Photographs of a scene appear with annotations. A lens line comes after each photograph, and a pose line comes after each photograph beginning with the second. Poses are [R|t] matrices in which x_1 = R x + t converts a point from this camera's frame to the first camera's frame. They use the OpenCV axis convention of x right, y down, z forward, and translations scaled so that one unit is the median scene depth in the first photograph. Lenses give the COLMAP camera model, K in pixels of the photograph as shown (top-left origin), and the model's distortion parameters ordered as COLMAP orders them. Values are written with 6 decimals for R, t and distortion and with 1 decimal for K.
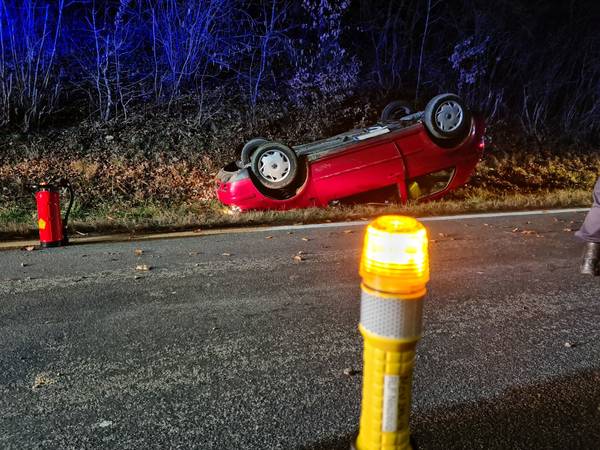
lens RADIAL K [[437.5, 0, 297.7], [0, 437.5, 226.2], [0, 0, 1]] dist [0.032482, -0.003270]
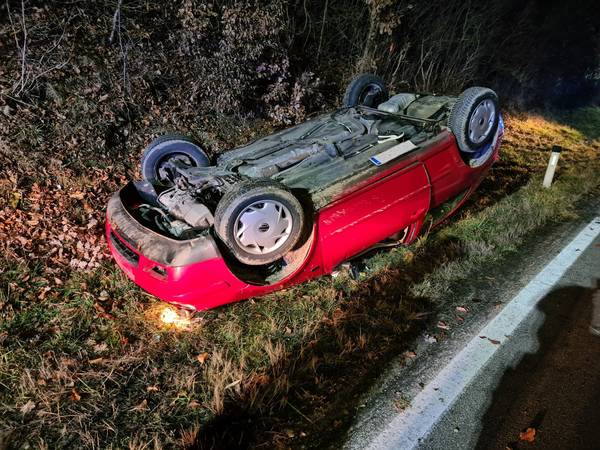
lens RADIAL K [[437.5, 0, 303.5], [0, 437.5, 222.1], [0, 0, 1]] dist [0.032482, -0.003270]
pose [[0.901444, -0.091106, 0.423199, -0.218514], [0.015705, 0.983842, 0.178348, -0.223002], [-0.432610, -0.154125, 0.888310, 0.481528]]
